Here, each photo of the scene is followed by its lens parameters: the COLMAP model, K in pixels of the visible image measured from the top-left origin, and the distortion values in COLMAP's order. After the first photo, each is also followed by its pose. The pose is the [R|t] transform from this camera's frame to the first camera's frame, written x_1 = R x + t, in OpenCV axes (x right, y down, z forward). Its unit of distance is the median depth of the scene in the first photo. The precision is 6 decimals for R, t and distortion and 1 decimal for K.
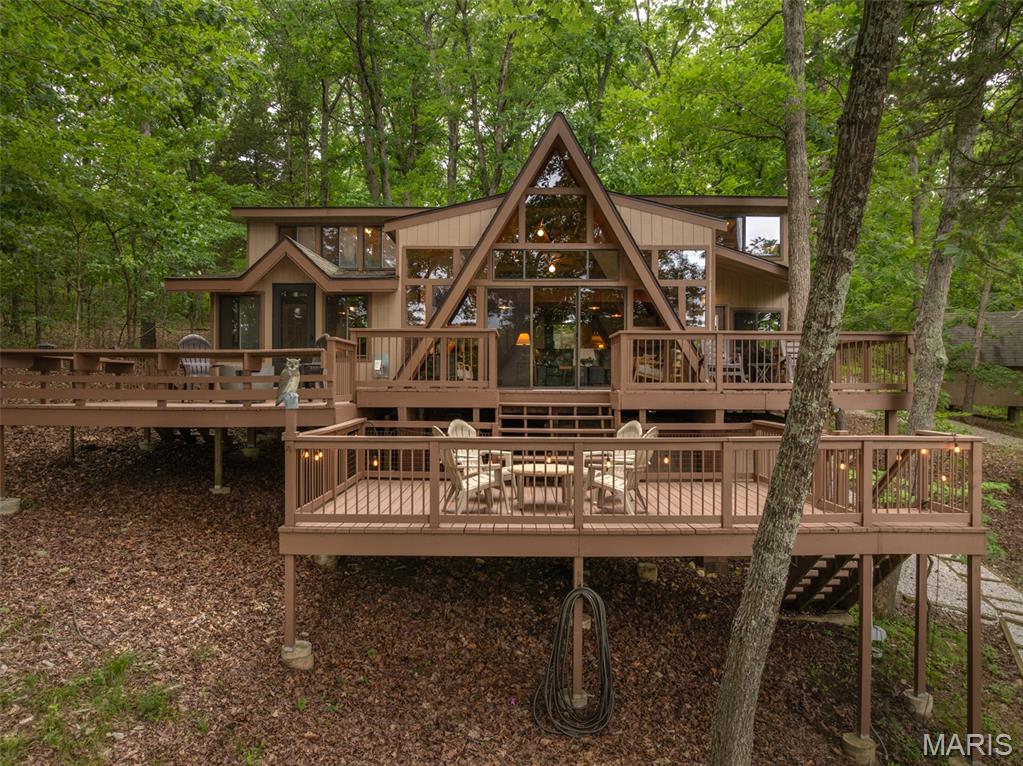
lens RADIAL K [[719.3, 0, 511.5], [0, 719.3, 383.0], [0, 0, 1]] dist [-0.029695, -0.000366]
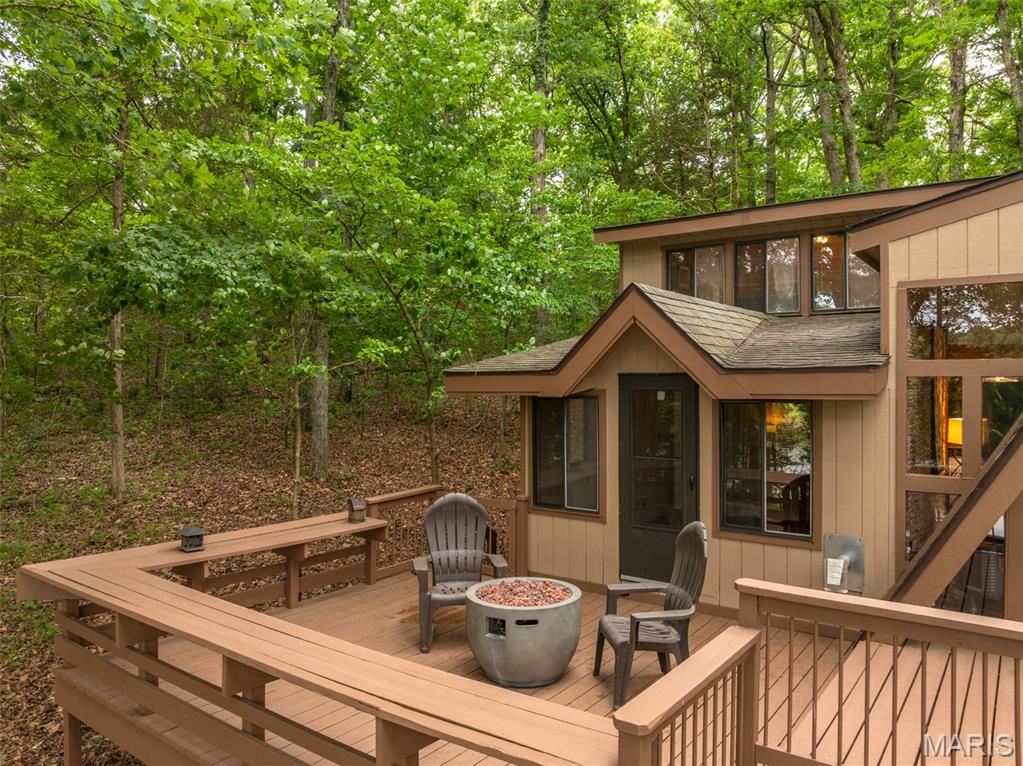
lens RADIAL K [[719.3, 0, 511.5], [0, 719.3, 383.0], [0, 0, 1]] dist [-0.029695, -0.000366]
pose [[0.812885, -0.004700, -0.582406, -0.090169], [0.002960, 0.999988, -0.003938, -0.126369], [0.582417, 0.001477, 0.812889, 0.513742]]
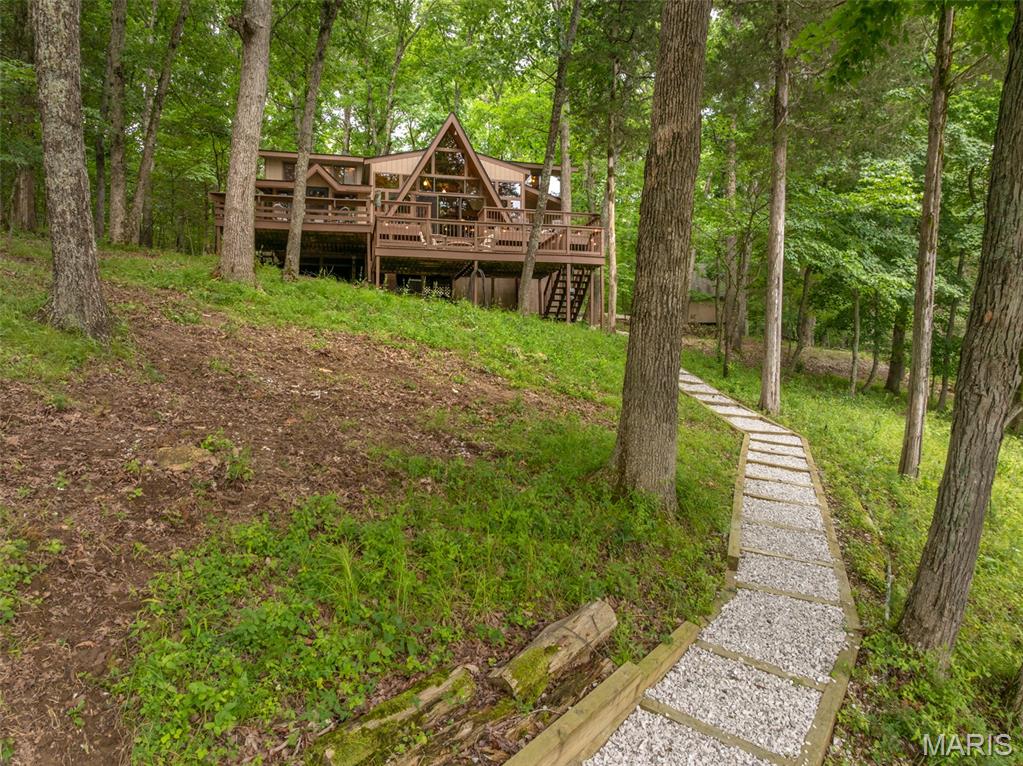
lens RADIAL K [[719.3, 0, 511.5], [0, 719.3, 383.0], [0, 0, 1]] dist [-0.029695, -0.000366]
pose [[0.973104, -0.006089, 0.230287, -0.238042], [0.005768, 0.999981, 0.002063, 0.389533], [-0.230295, -0.000679, 0.973121, -1.026196]]
